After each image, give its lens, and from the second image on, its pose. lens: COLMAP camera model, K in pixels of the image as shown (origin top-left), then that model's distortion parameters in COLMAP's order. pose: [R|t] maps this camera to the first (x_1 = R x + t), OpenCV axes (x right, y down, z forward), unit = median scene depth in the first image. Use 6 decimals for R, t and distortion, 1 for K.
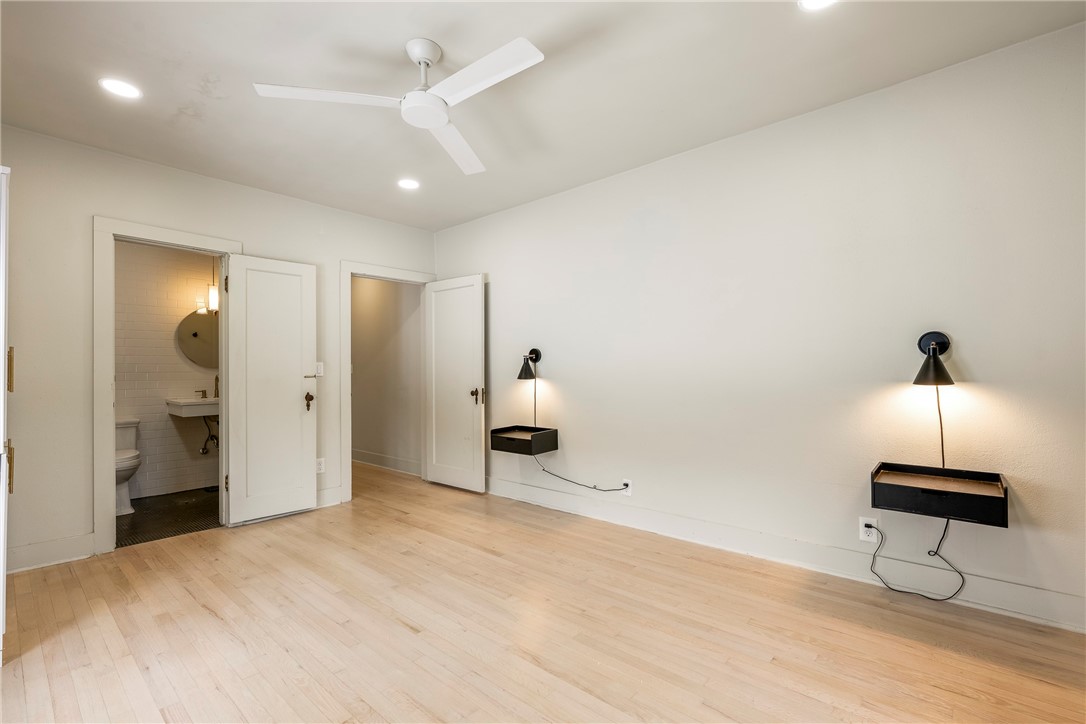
lens RADIAL K [[474.1, 0, 549.3], [0, 474.1, 366.9], [0, 0, 1]] dist [0.001913, 0.000141]
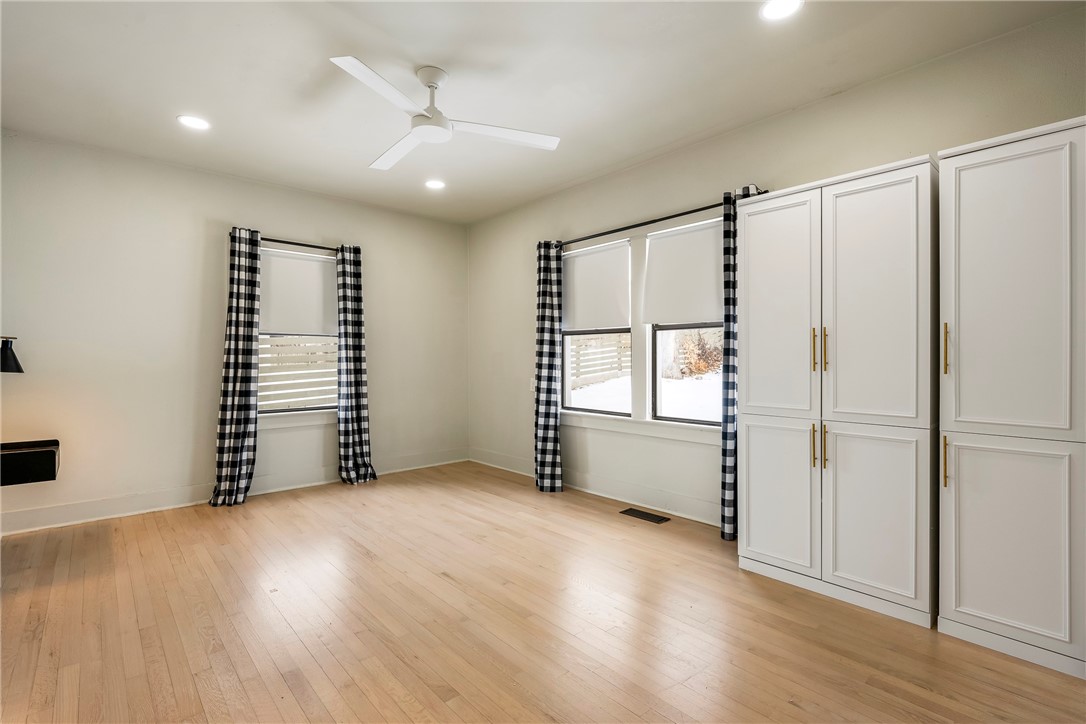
lens RADIAL K [[517.9, 0, 543.0], [0, 517.9, 362.0], [0, 0, 1]] dist [-0.000840, -0.000180]
pose [[-0.990347, 0.010827, 0.138184, -0.512347], [0.010346, 0.999938, -0.004196, 0.025179], [-0.138221, -0.002725, -0.990398, 1.626501]]
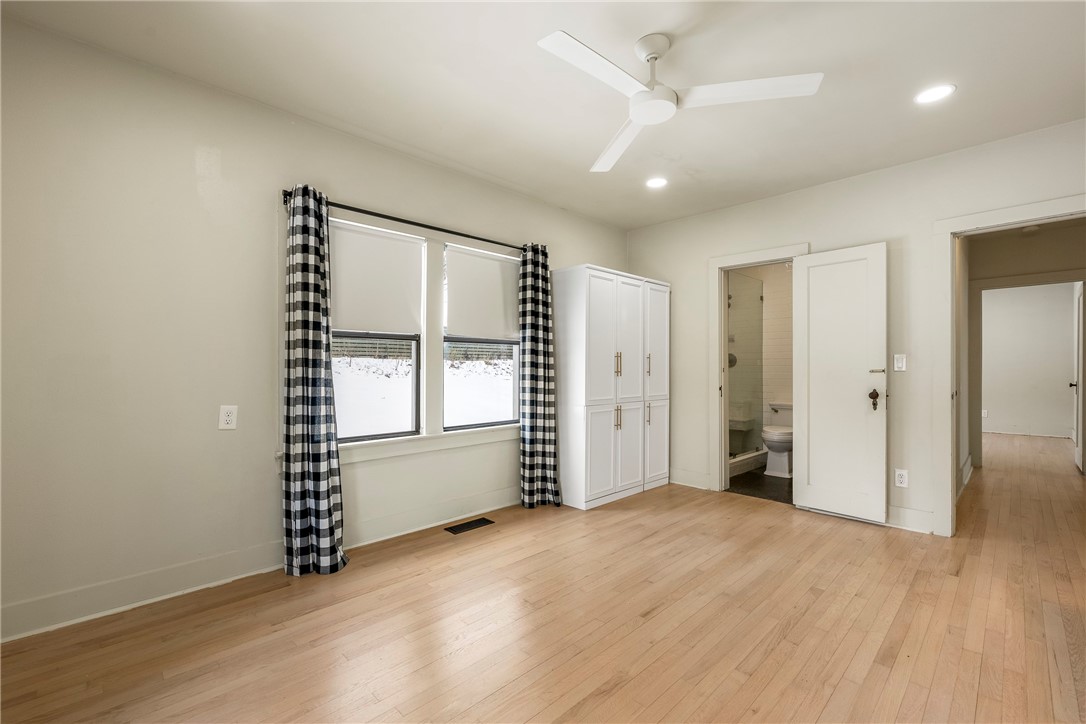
lens RADIAL K [[474.1, 0, 549.3], [0, 474.1, 366.9], [0, 0, 1]] dist [0.001913, 0.000141]
pose [[-0.063292, 0.008363, -0.997960, 0.556686], [0.009415, 0.999925, 0.007783, 0.000051], [0.997951, -0.008903, -0.063366, 0.623734]]
